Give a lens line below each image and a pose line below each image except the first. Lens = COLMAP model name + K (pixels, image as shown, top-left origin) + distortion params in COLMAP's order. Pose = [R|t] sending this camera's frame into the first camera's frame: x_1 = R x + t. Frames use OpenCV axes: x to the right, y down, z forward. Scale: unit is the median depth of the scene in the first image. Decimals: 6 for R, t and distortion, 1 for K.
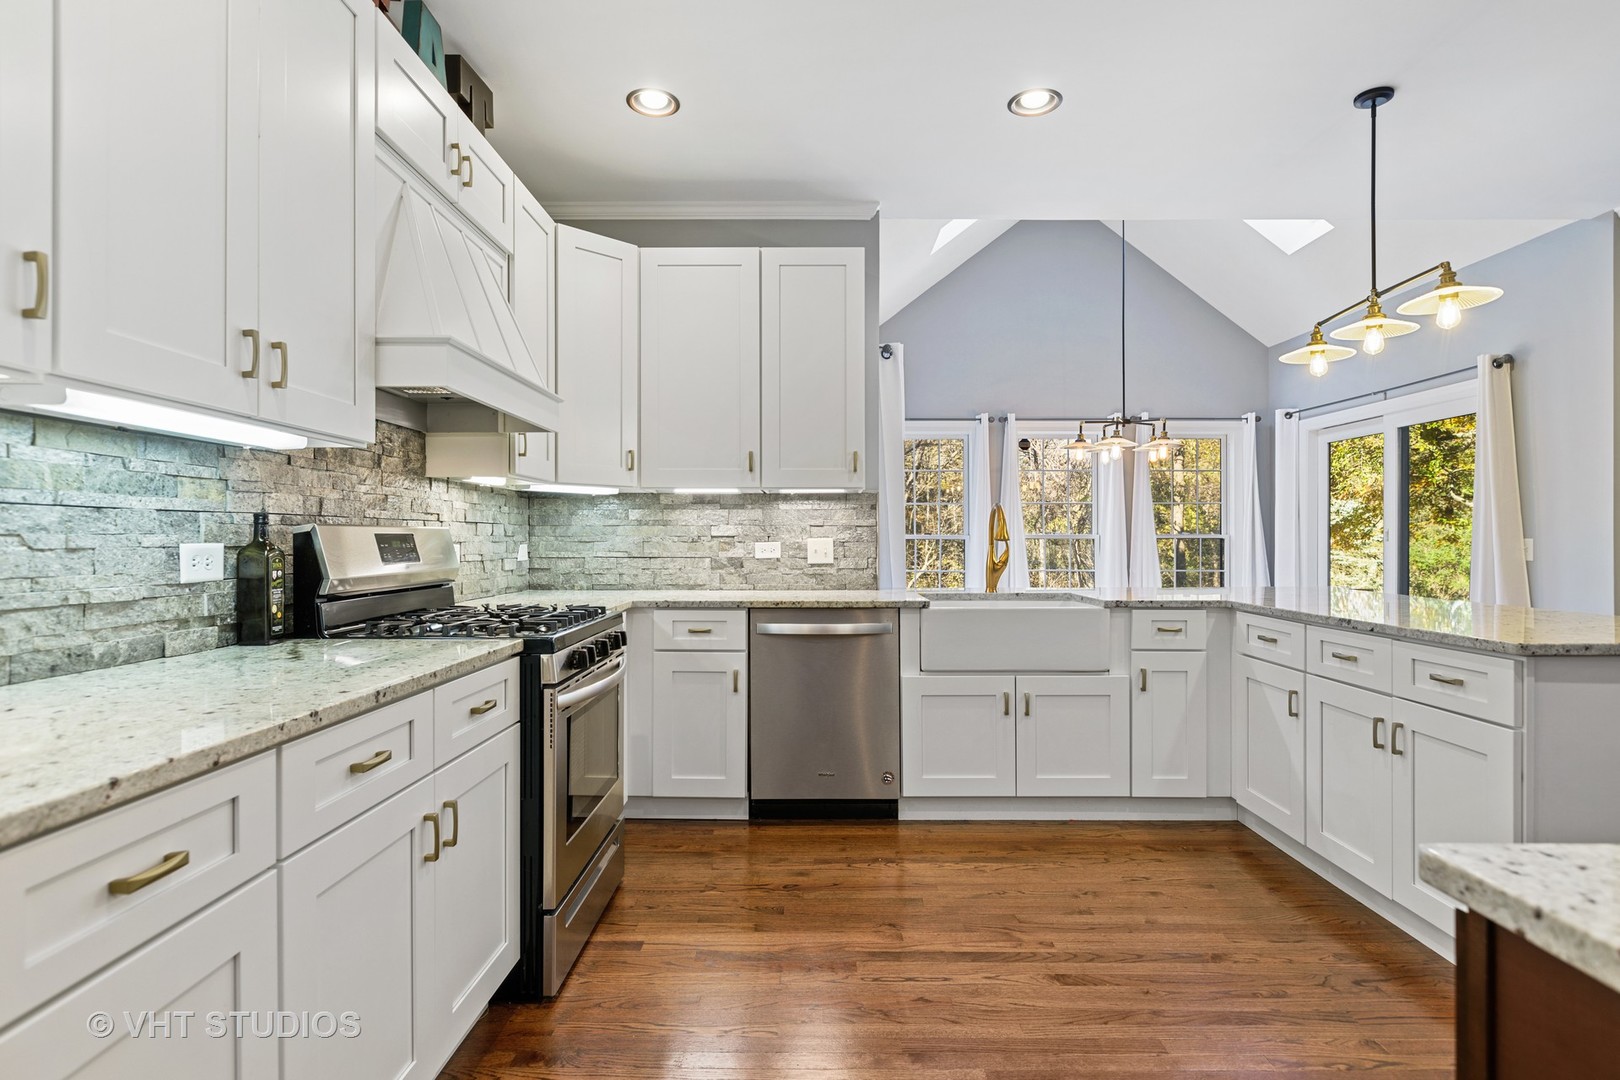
lens RADIAL K [[858.8, 0, 809.8], [0, 858.8, 537.0], [0, 0, 1]] dist [-0.000647, -0.000064]
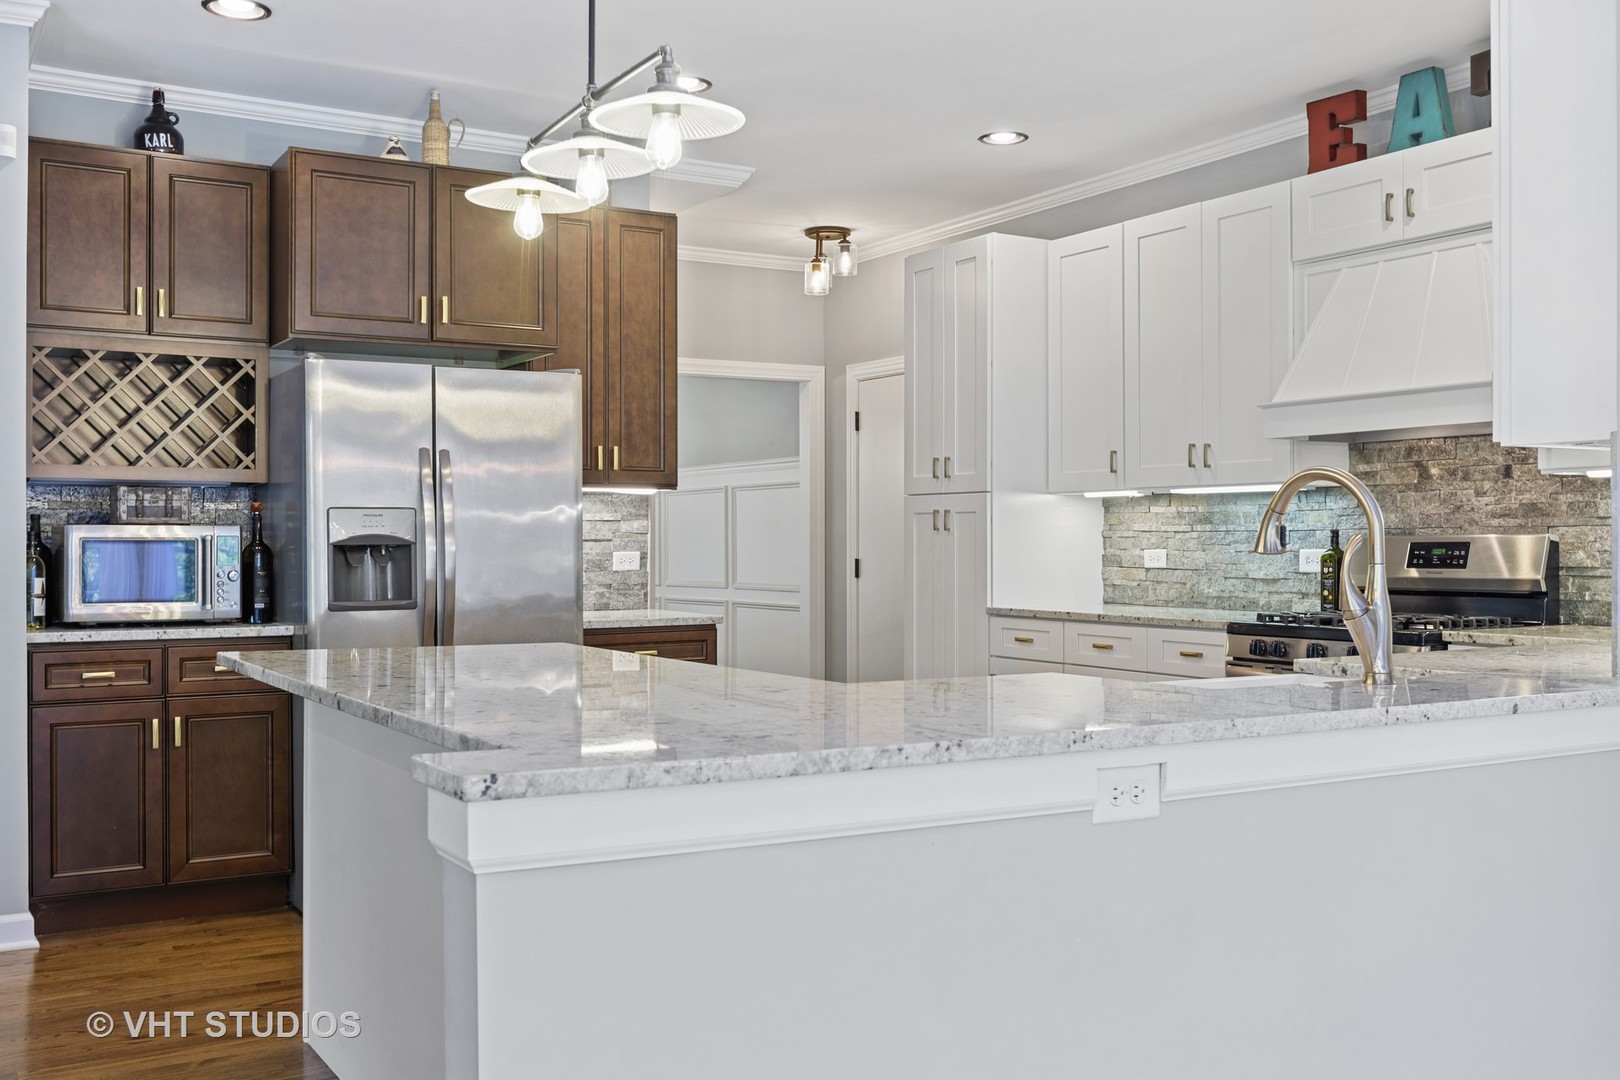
lens RADIAL K [[1553.4, 0, 808.2], [0, 1553.4, 535.7], [0, 0, 1]] dist [-0.003266, 0.000000]
pose [[-0.853269, 0.003439, -0.521460, 1.764136], [0.005584, 0.999981, -0.002543, -0.017737], [0.521442, -0.005081, -0.853272, 3.166463]]
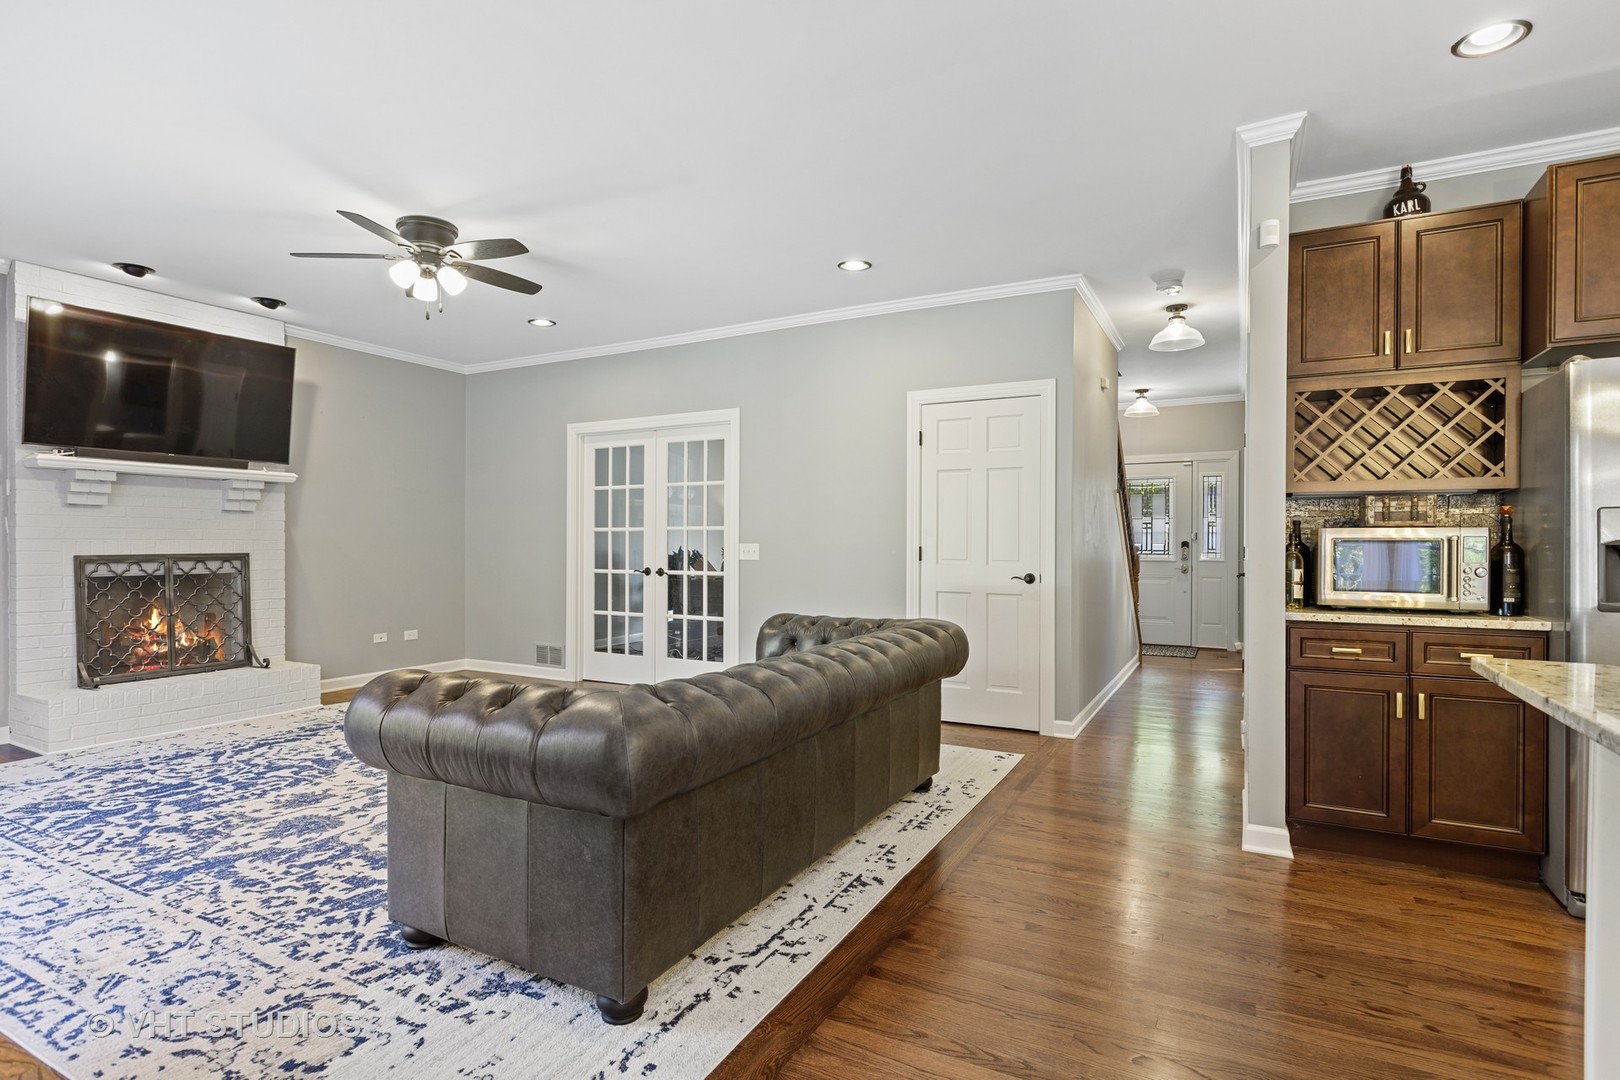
lens RADIAL K [[809.0, 0, 804.1], [0, 809.0, 550.9], [0, 0, 1]] dist [-0.001273, -0.001357]
pose [[-0.882014, -0.000693, 0.471223, 1.638237], [0.003312, 0.999965, 0.007671, -0.017937], [-0.471211, 0.008327, -0.881981, 2.400047]]
